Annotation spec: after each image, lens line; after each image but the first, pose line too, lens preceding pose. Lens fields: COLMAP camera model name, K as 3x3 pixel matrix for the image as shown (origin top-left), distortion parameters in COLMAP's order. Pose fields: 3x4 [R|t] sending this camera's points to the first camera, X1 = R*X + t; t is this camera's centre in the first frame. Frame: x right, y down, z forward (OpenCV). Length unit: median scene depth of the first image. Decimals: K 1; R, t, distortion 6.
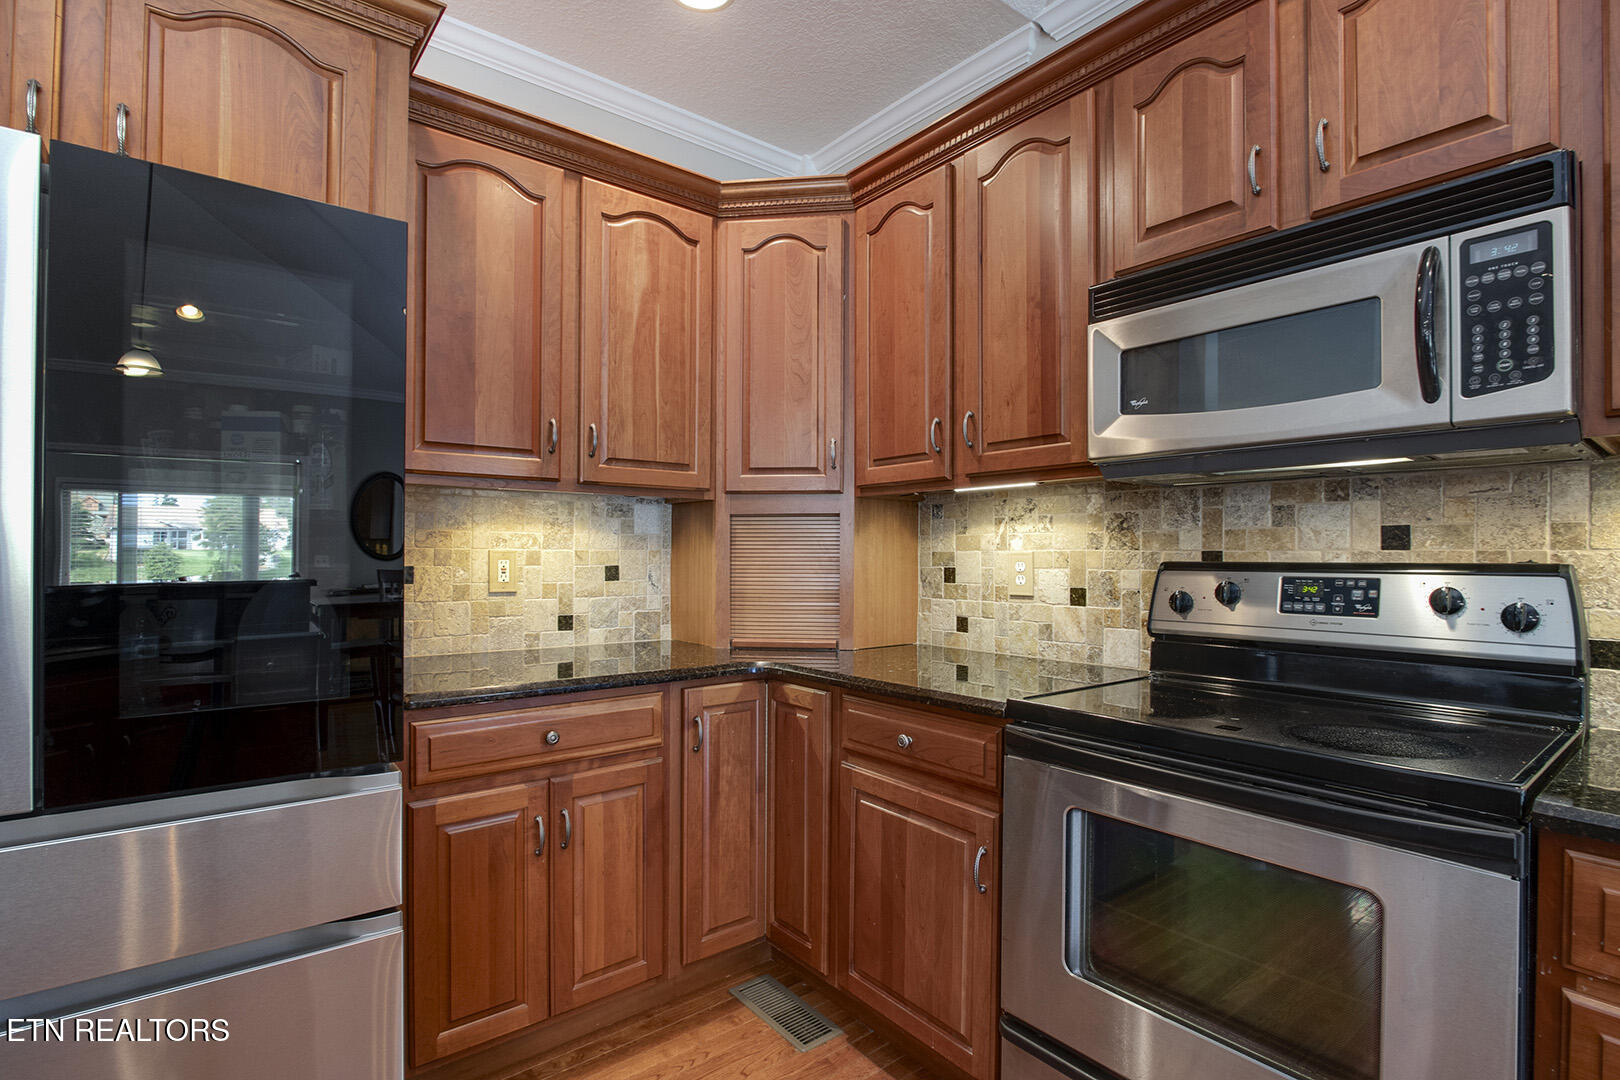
lens RADIAL K [[765.4, 0, 810.4], [0, 765.4, 545.5], [0, 0, 1]] dist [-0.013094, 0.000510]
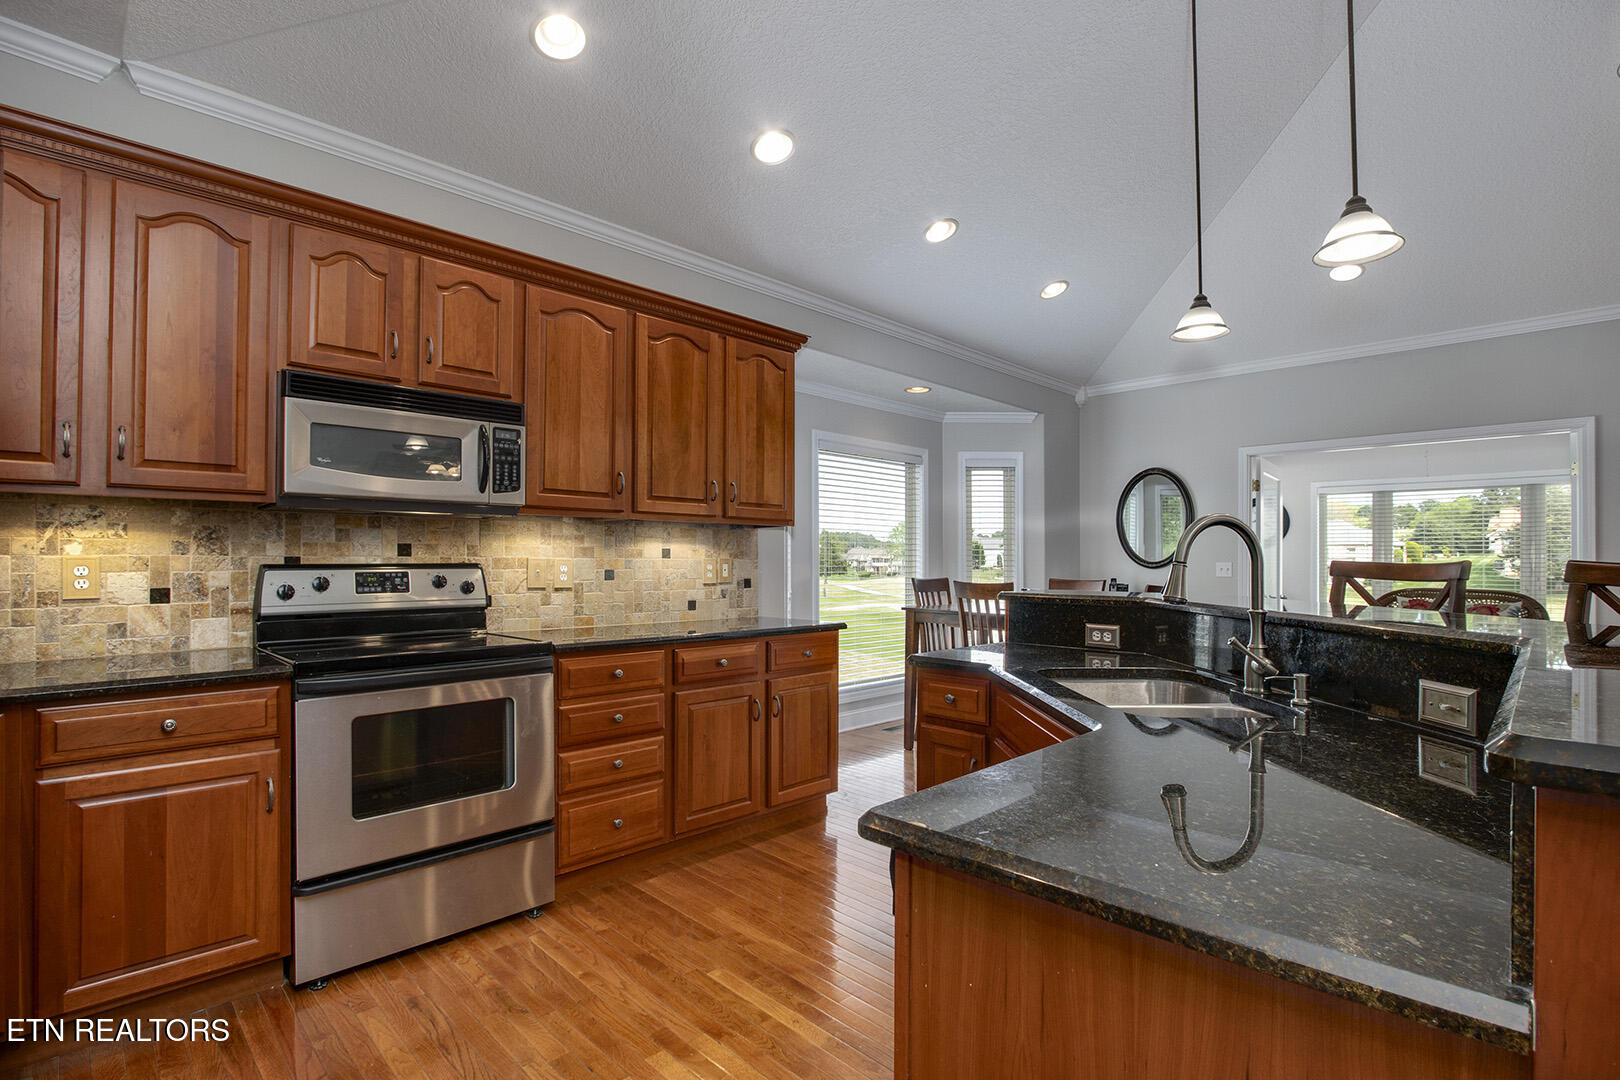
lens RADIAL K [[765.4, 0, 812.4], [0, 765.4, 548.4], [0, 0, 1]] dist [-0.013094, 0.000510]
pose [[-0.099032, 0.009135, 0.995042, -1.027937], [-0.014780, 0.999834, -0.010650, -0.007818], [-0.994974, -0.015761, -0.098881, 0.154527]]
